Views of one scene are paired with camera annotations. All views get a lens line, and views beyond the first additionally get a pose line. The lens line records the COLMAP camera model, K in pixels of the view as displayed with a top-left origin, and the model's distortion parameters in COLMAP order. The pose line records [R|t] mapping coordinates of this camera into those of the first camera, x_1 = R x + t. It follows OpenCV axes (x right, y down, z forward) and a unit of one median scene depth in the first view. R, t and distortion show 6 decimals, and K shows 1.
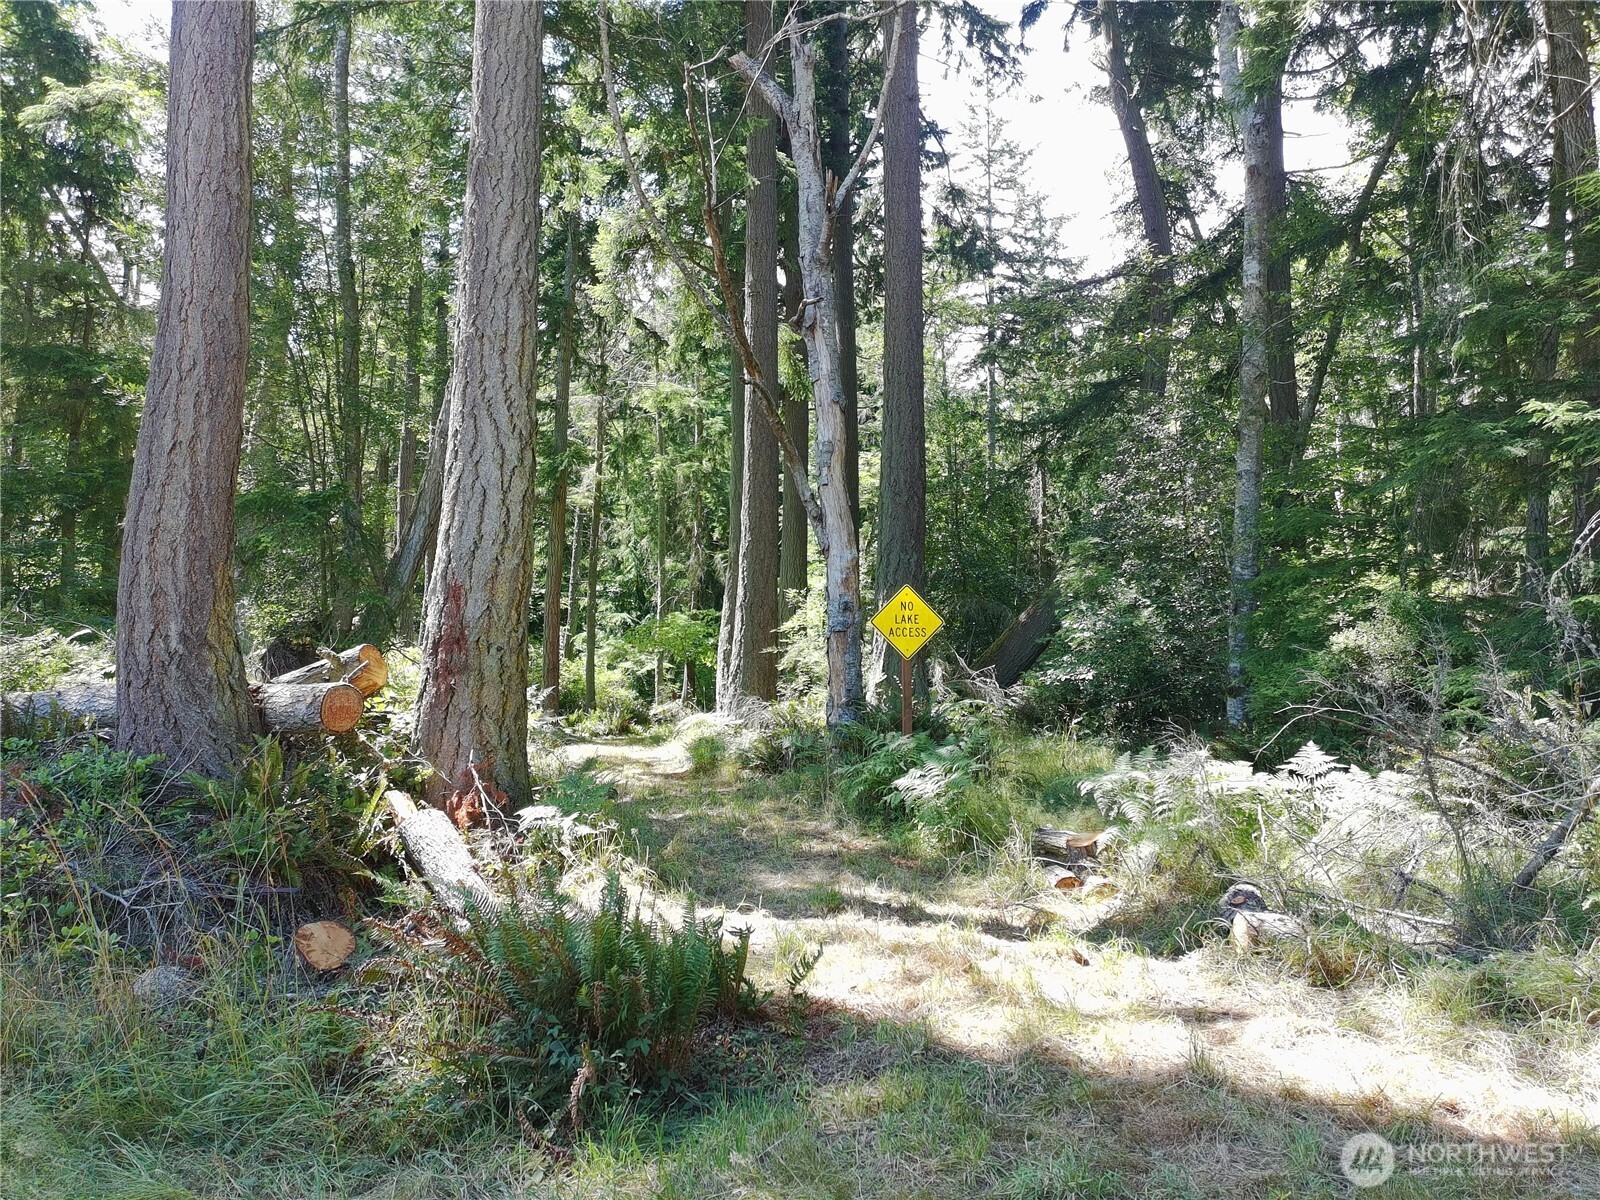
lens RADIAL K [[1201.6, 0, 800.0], [0, 1201.6, 600.0], [0, 0, 1]] dist [0.069494, -0.070692]
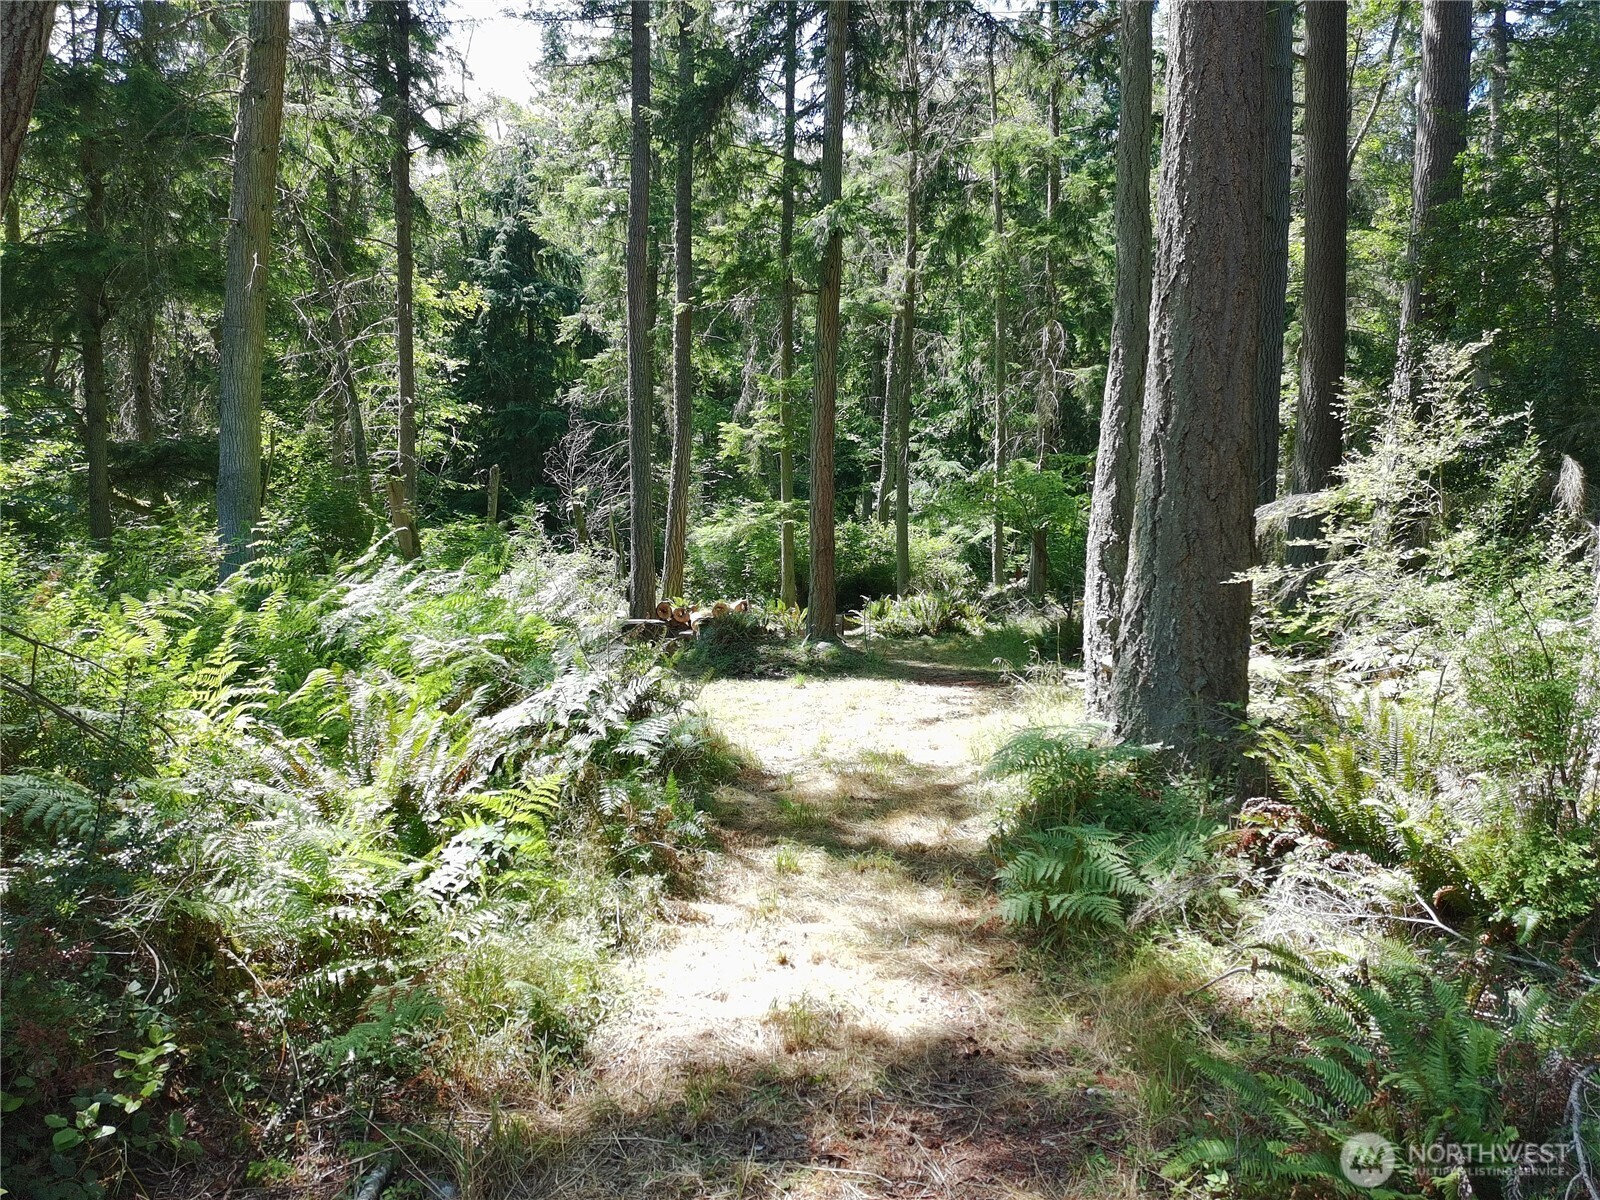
lens RADIAL K [[1201.6, 0, 800.0], [0, 1201.6, 600.0], [0, 0, 1]] dist [0.069494, -0.070692]
pose [[0.957248, 0.009214, -0.289121, -0.020614], [0.027660, 0.991997, 0.123195, 0.002037], [0.287943, -0.125925, 0.949332, 0.274060]]
